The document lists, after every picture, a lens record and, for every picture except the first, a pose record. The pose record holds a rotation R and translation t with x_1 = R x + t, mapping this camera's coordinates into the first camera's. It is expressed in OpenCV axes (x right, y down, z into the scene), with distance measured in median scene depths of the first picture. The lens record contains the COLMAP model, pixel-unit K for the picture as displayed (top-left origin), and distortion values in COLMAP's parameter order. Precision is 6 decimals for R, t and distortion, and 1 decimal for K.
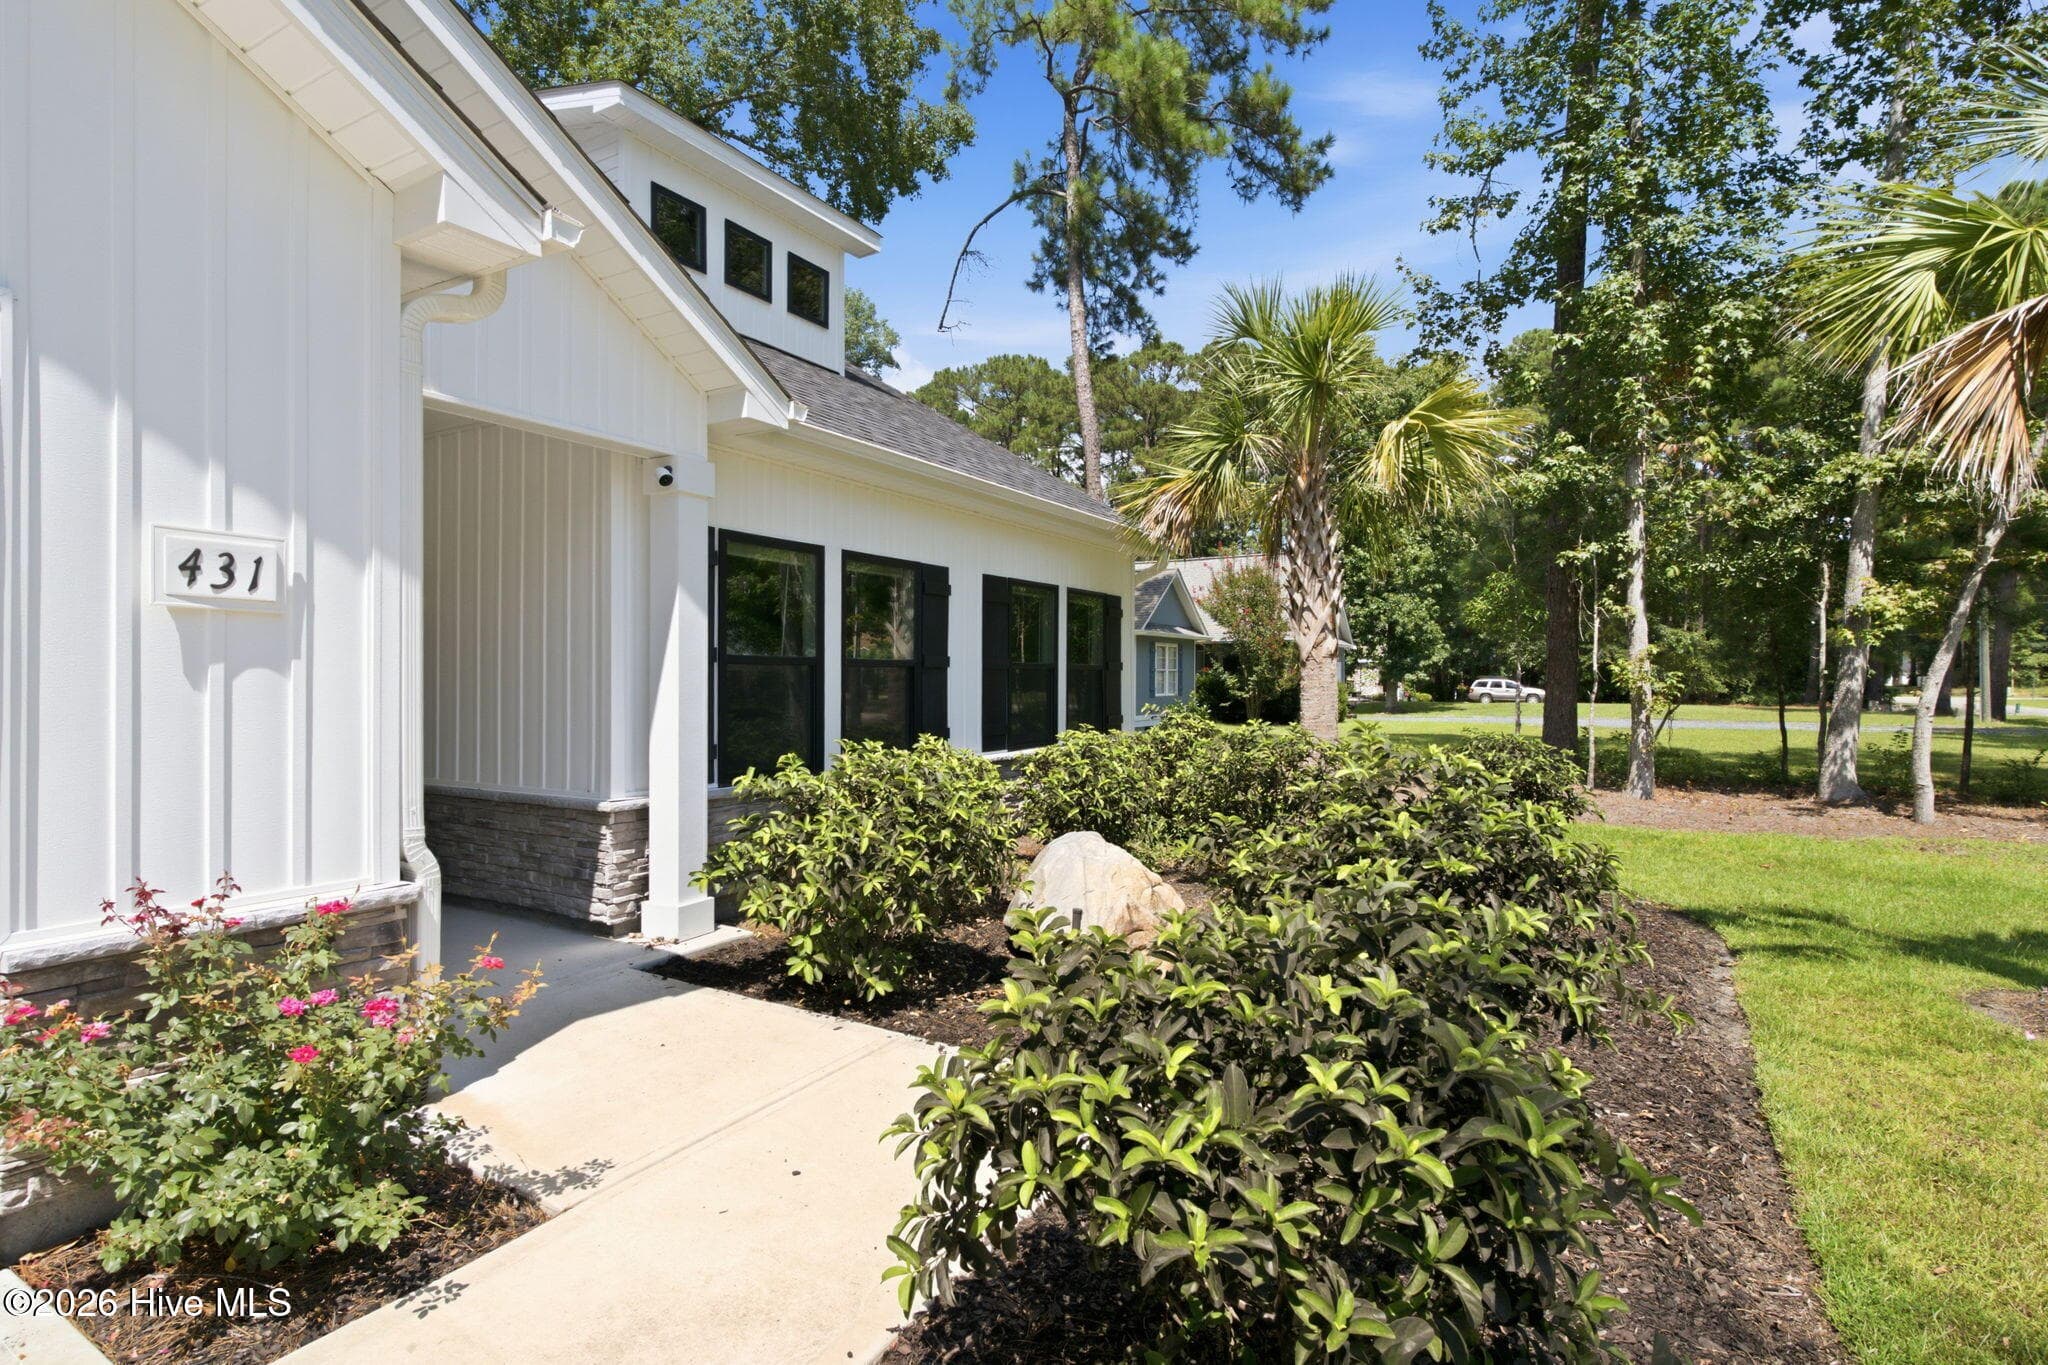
lens RADIAL K [[1029.3, 0, 1074.5], [0, 1029.3, 676.9], [0, 0, 1]] dist [0.000921, 0.000400]
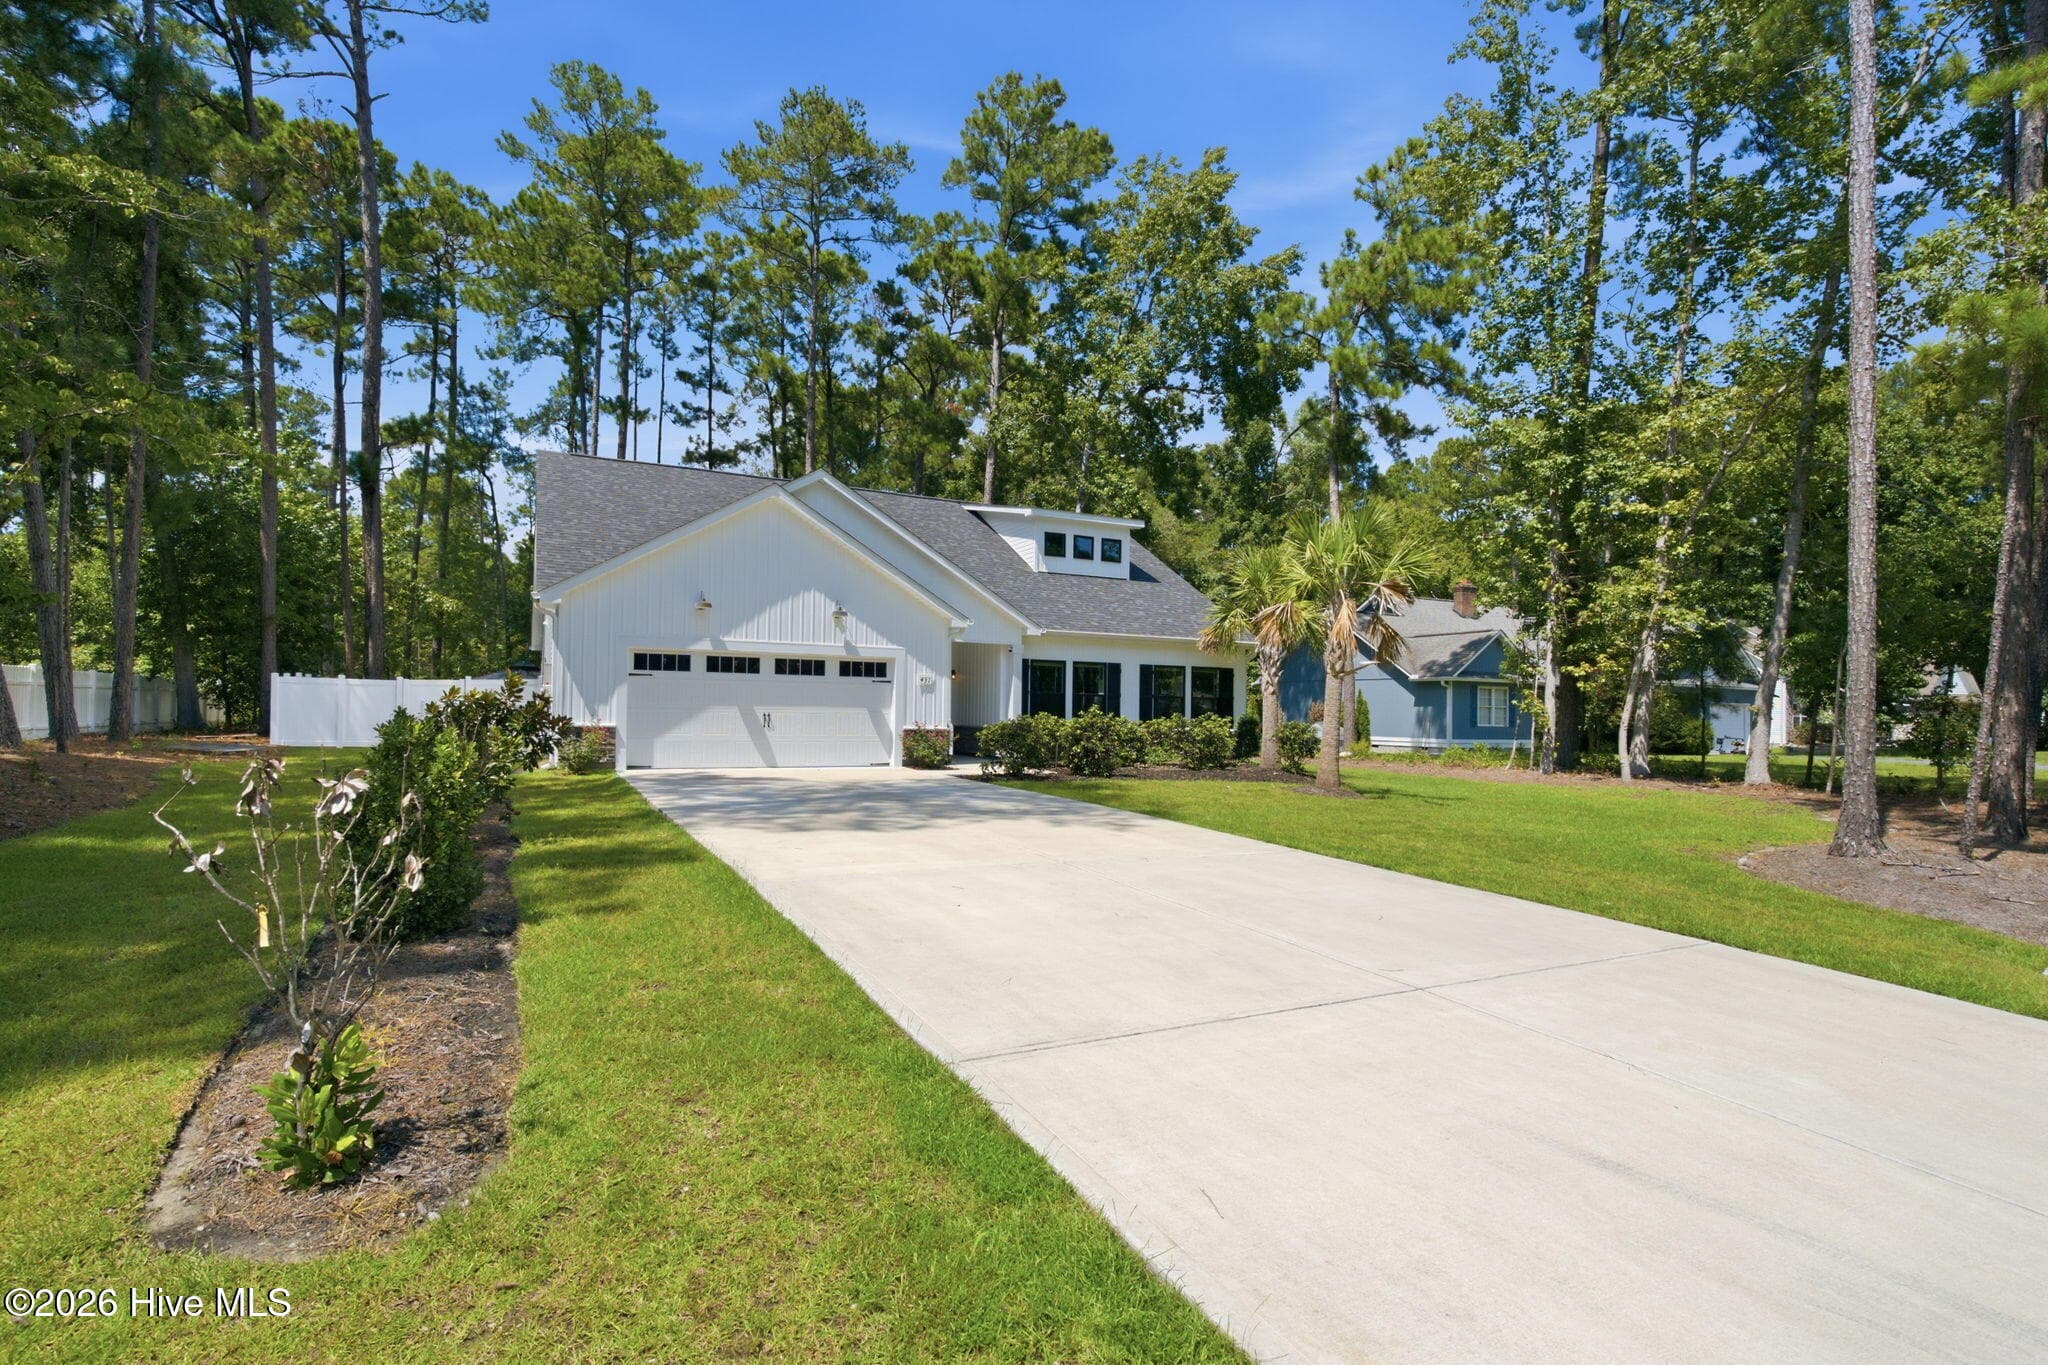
lens RADIAL K [[1036.6, 0, 1030.5], [0, 1036.6, 698.9], [0, 0, 1]] dist [-0.005962, -0.000712]
pose [[0.817056, 0.008223, -0.576499, 2.719453], [-0.017608, 0.999788, -0.010694, 0.062728], [0.576289, 0.018889, 0.817028, -3.096519]]
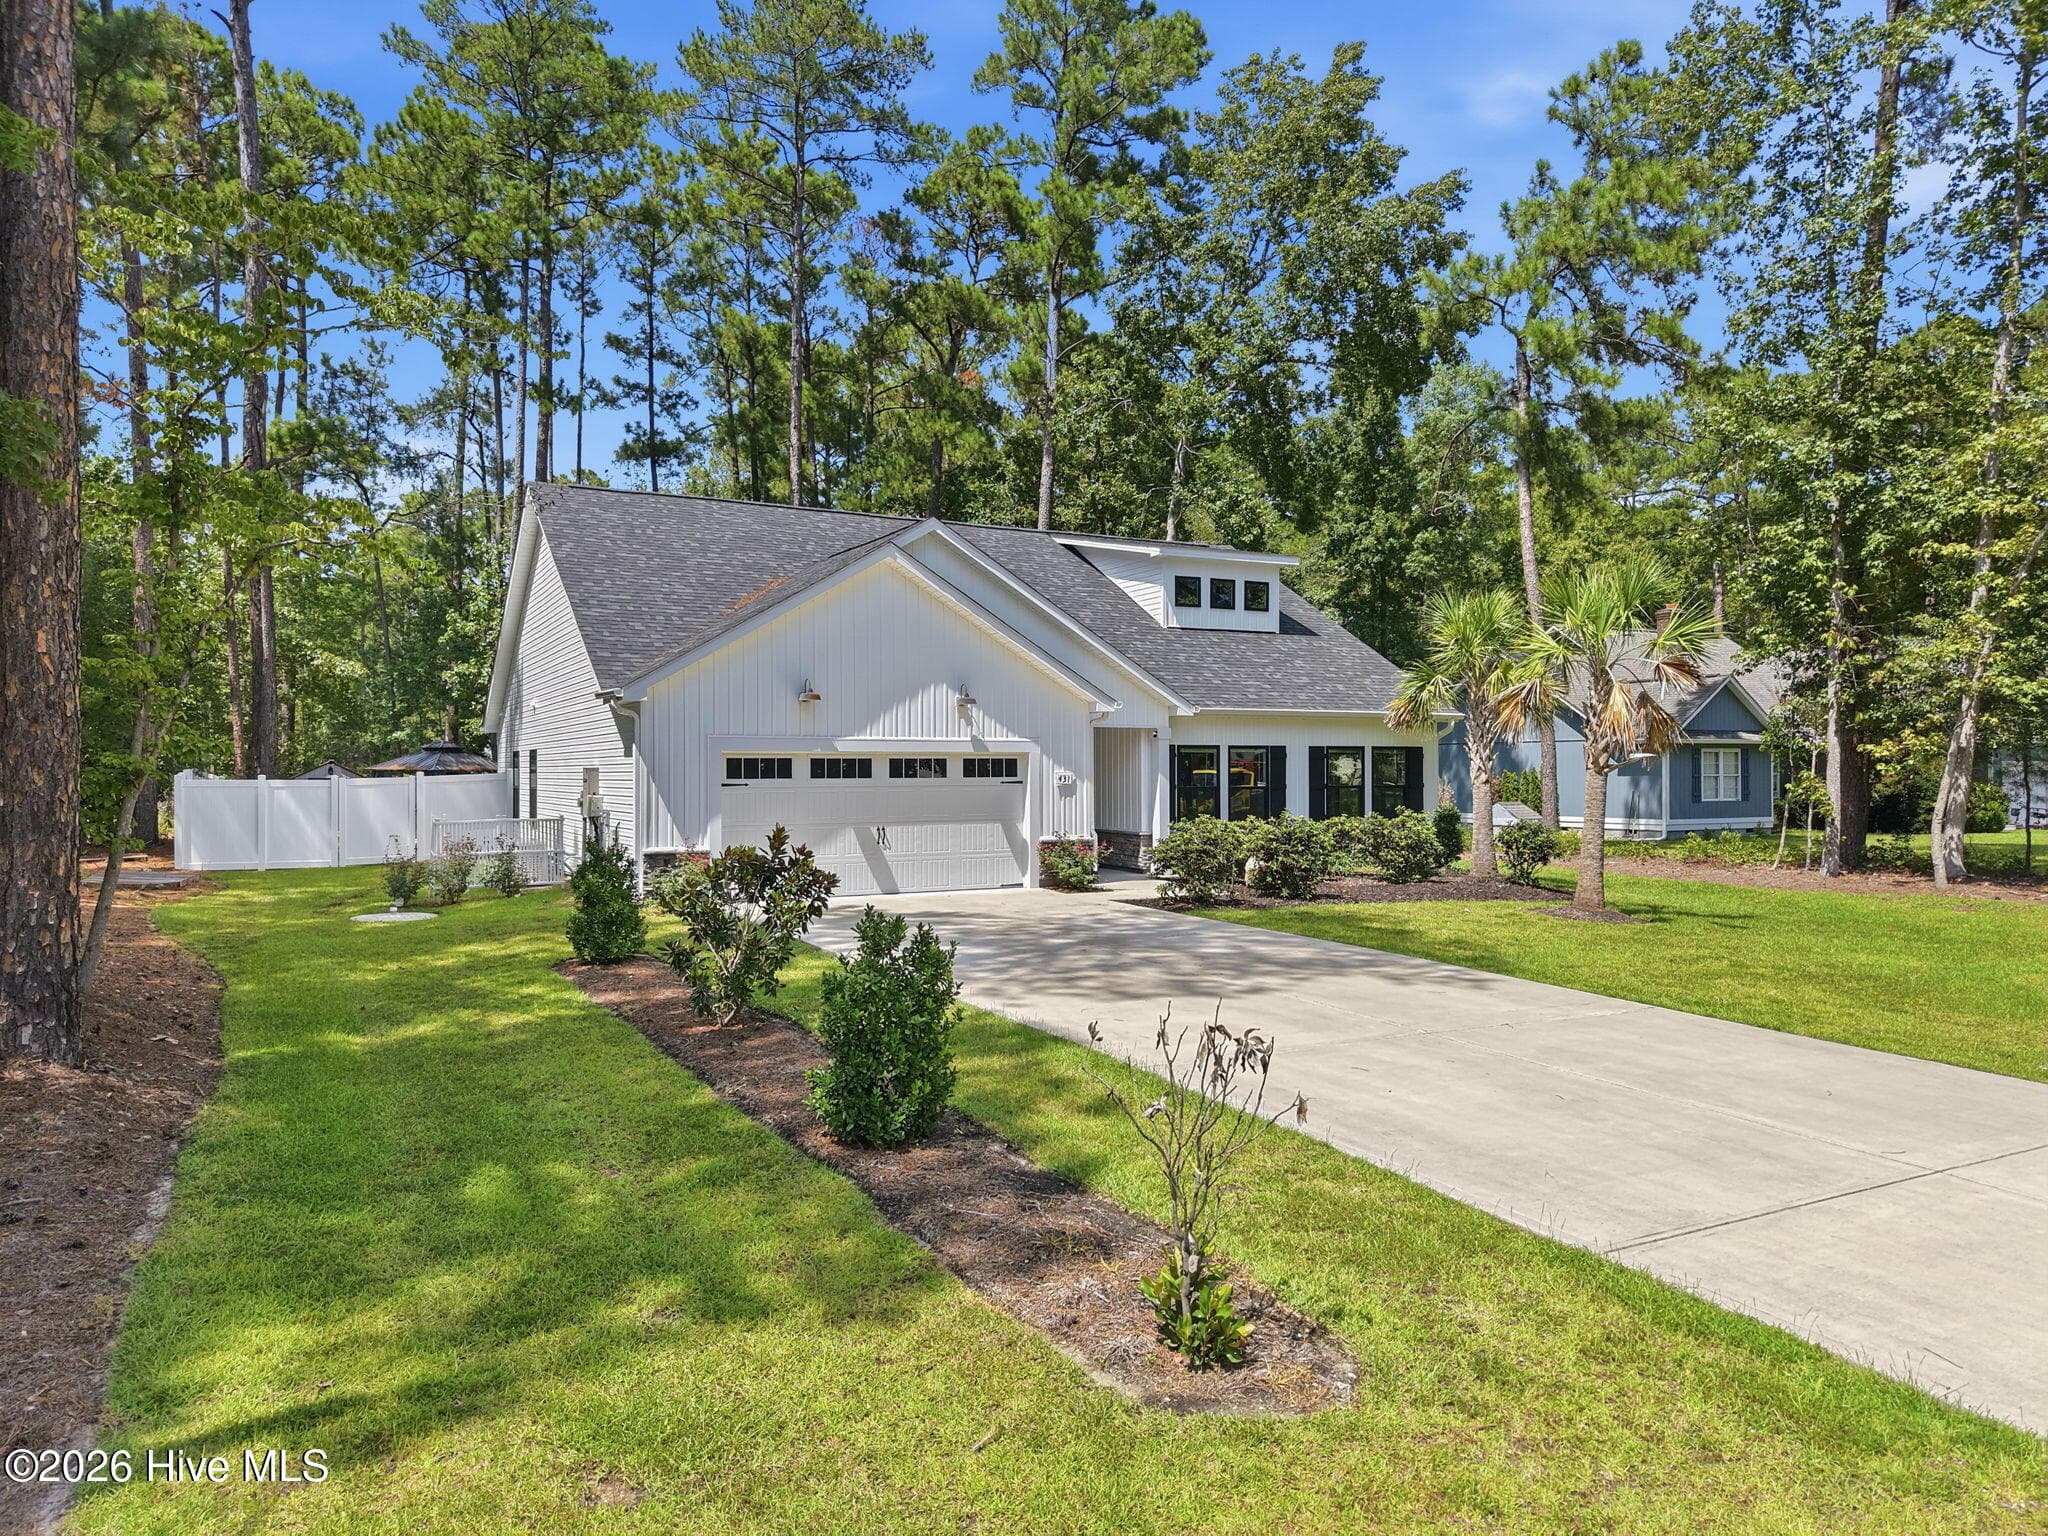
lens RADIAL K [[1451.0, 0, 1035.3], [0, 1451.0, 760.0], [0, 0, 1]] dist [0.013196, 0.006941]
pose [[0.826692, -0.001533, -0.562653, 2.462318], [0.000291, 0.999997, -0.002297, -0.130648], [0.562655, 0.001735, 0.826690, -3.972617]]
